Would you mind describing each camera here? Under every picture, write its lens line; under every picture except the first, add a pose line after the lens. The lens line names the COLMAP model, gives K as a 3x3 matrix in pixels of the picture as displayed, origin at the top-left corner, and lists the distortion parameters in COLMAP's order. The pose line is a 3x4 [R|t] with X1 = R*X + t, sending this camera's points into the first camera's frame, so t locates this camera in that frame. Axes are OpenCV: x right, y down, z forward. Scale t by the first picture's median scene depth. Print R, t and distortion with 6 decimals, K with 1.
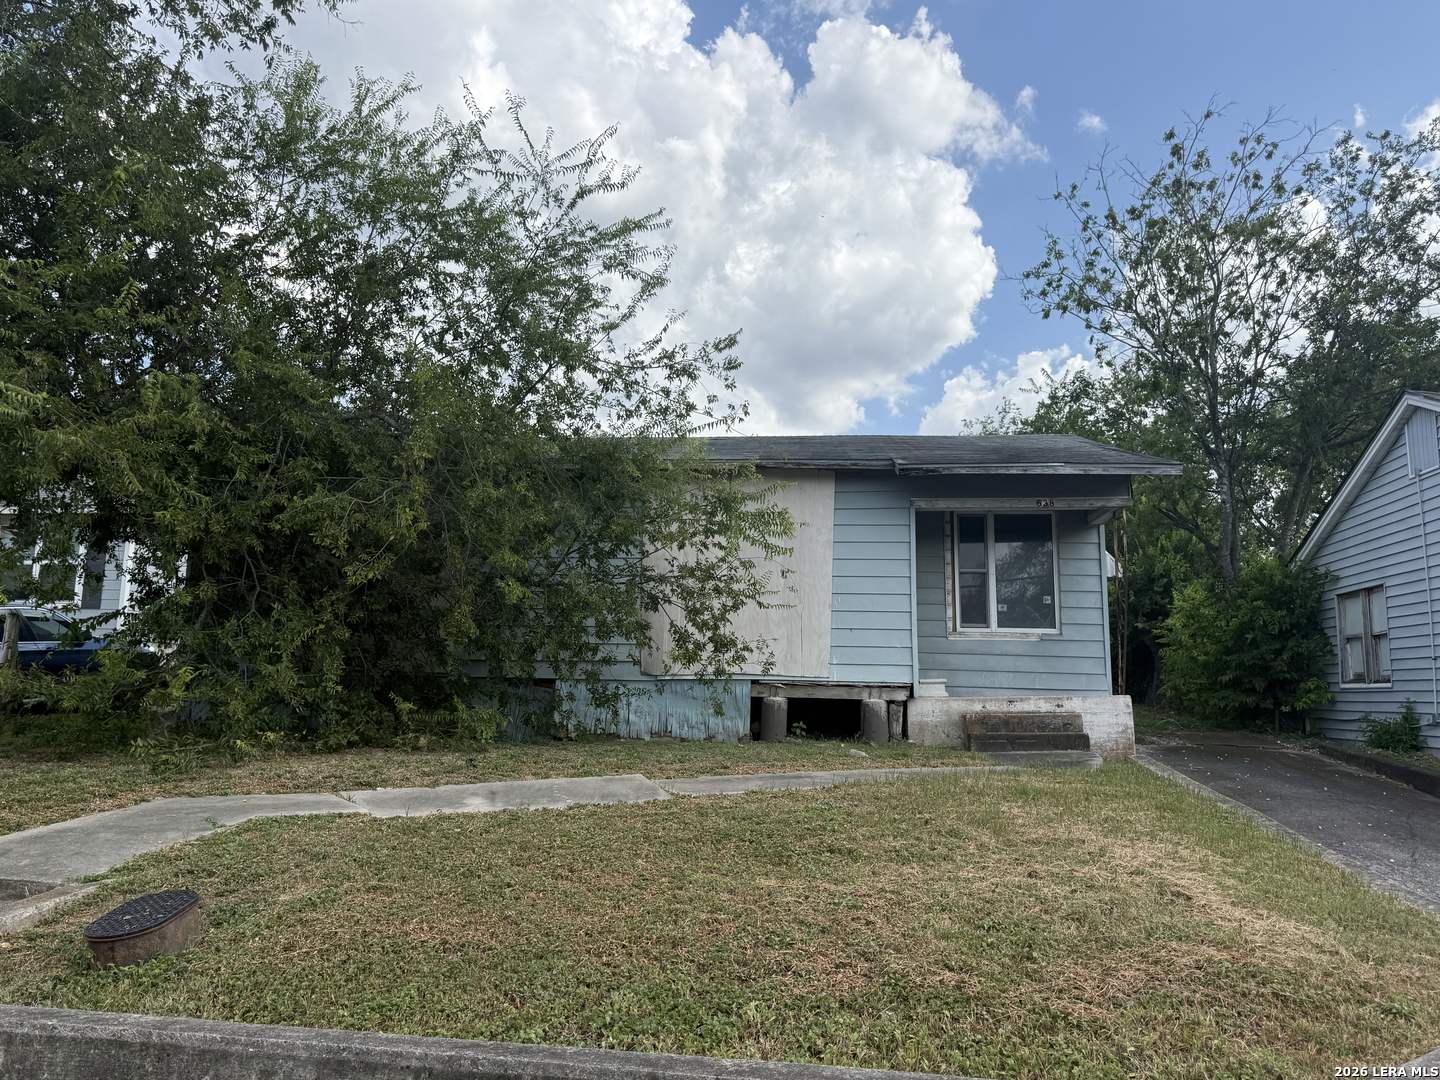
lens RADIAL K [[1028.0, 0, 720.7], [0, 1028.0, 533.1], [0, 0, 1]] dist [0.003944, 0.000067]
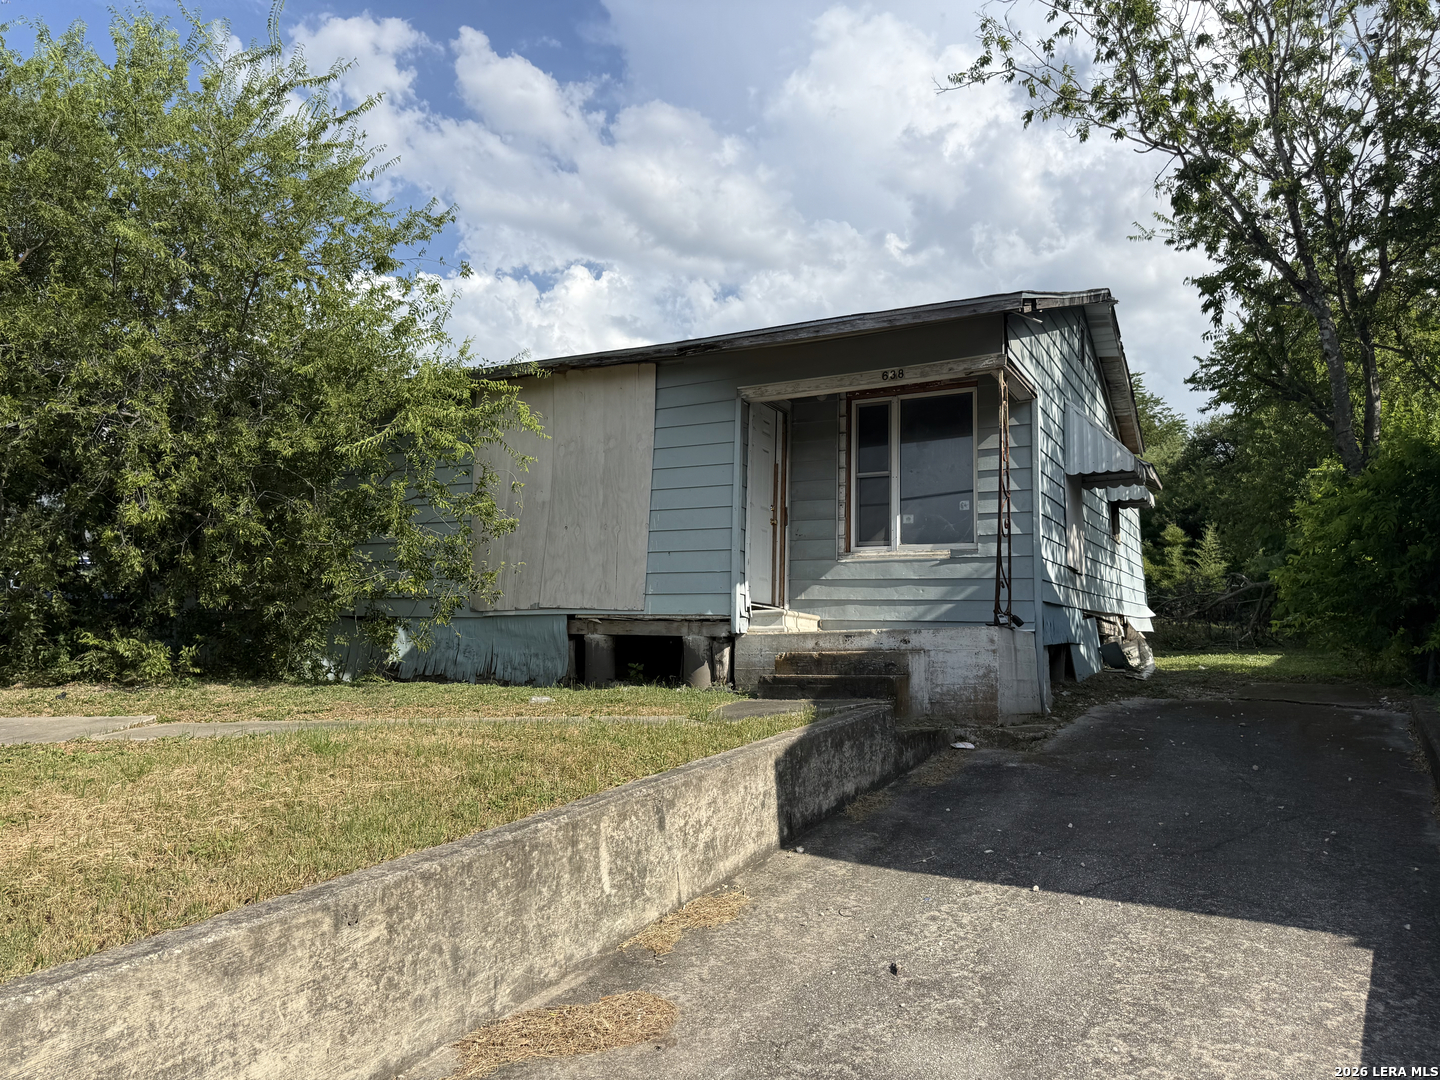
lens RADIAL K [[1014.5, 0, 719.6], [0, 1014.5, 547.9], [0, 0, 1]] dist [-0.000621, -0.000863]
pose [[0.914019, -0.044180, -0.403258, 0.495729], [0.064456, 0.997240, 0.036841, 0.062366], [0.400517, -0.059666, 0.914344, 0.266209]]
